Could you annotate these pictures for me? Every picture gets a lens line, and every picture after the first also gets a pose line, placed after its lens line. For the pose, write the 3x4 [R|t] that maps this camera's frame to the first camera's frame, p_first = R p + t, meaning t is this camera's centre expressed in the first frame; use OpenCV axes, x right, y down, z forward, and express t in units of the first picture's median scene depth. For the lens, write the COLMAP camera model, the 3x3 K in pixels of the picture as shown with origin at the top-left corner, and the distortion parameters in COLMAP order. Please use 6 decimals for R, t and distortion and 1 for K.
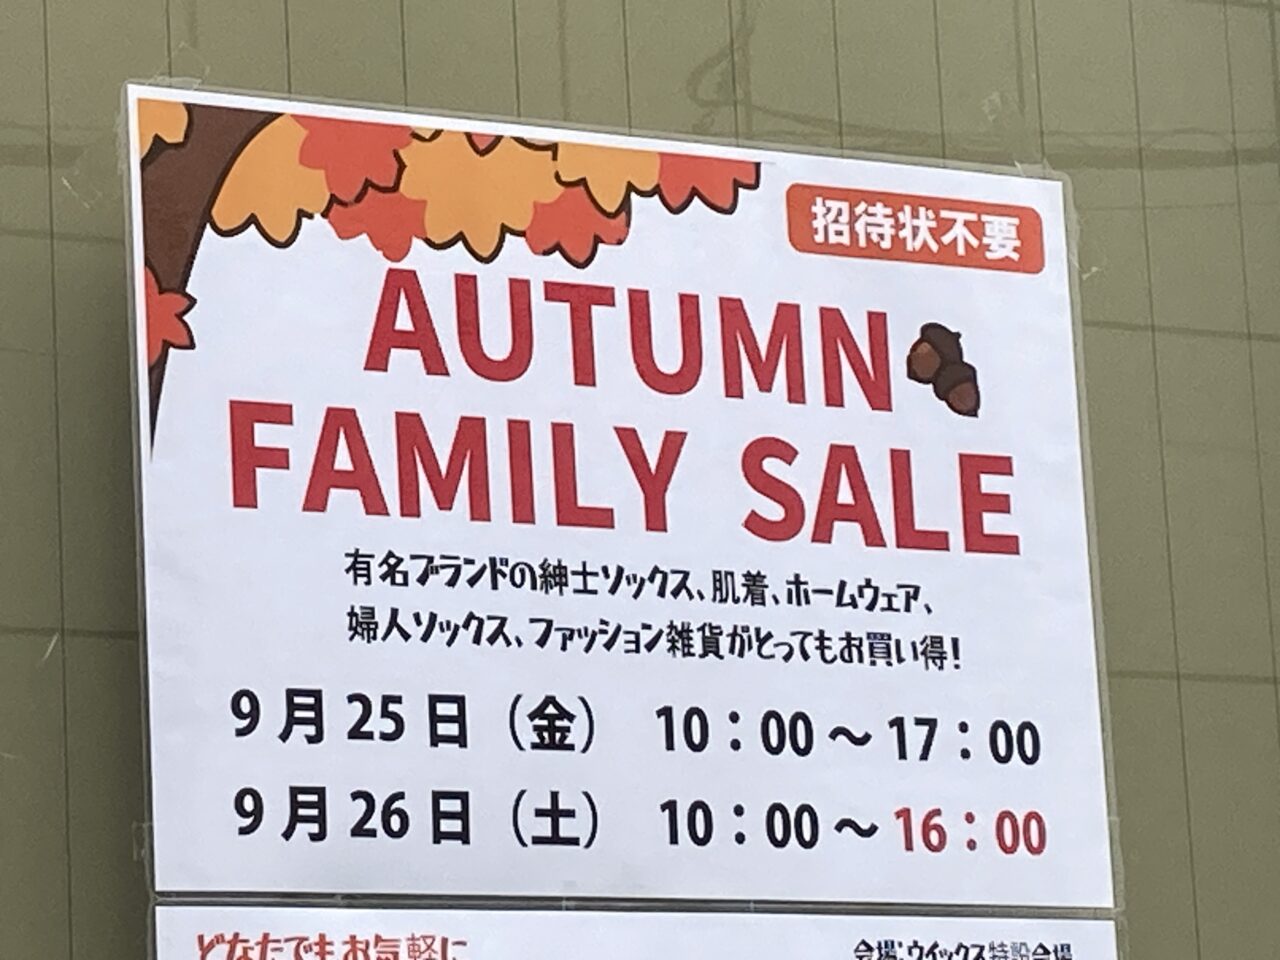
lens RADIAL K [[5253.5, 0, 640.6], [0, 5253.5, 482.0], [0, 0, 1]] dist [0.292025, 0.000000]
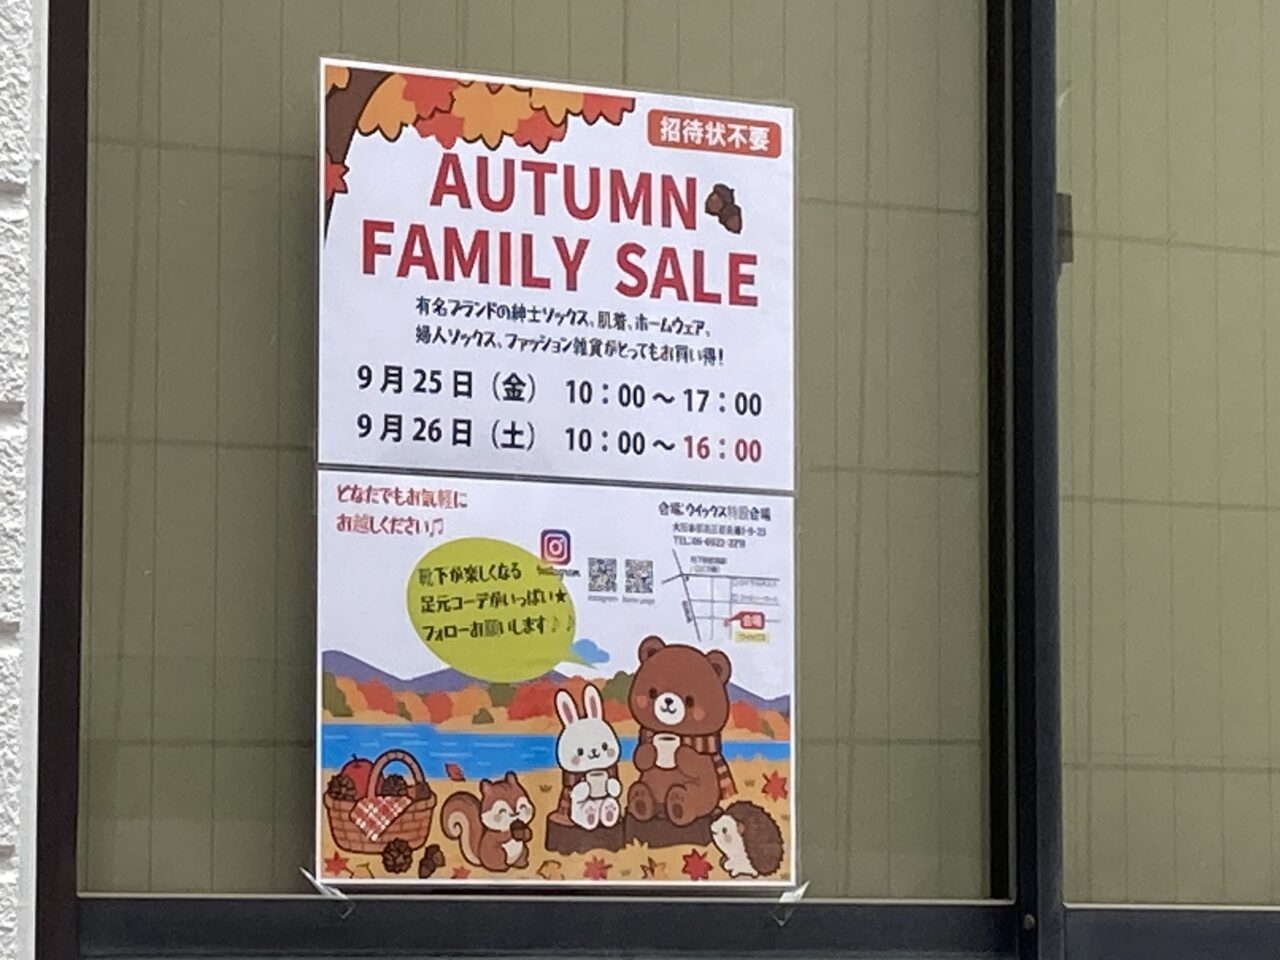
lens RADIAL K [[5253.5, 0, 639.8], [0, 5253.5, 480.2], [0, 0, 1]] dist [0.292025, 0.000000]
pose [[0.997955, 0.056131, 0.030593, -0.027718], [-0.059047, 0.992757, 0.104630, -0.127841], [-0.024498, -0.106222, 0.994041, -0.965925]]
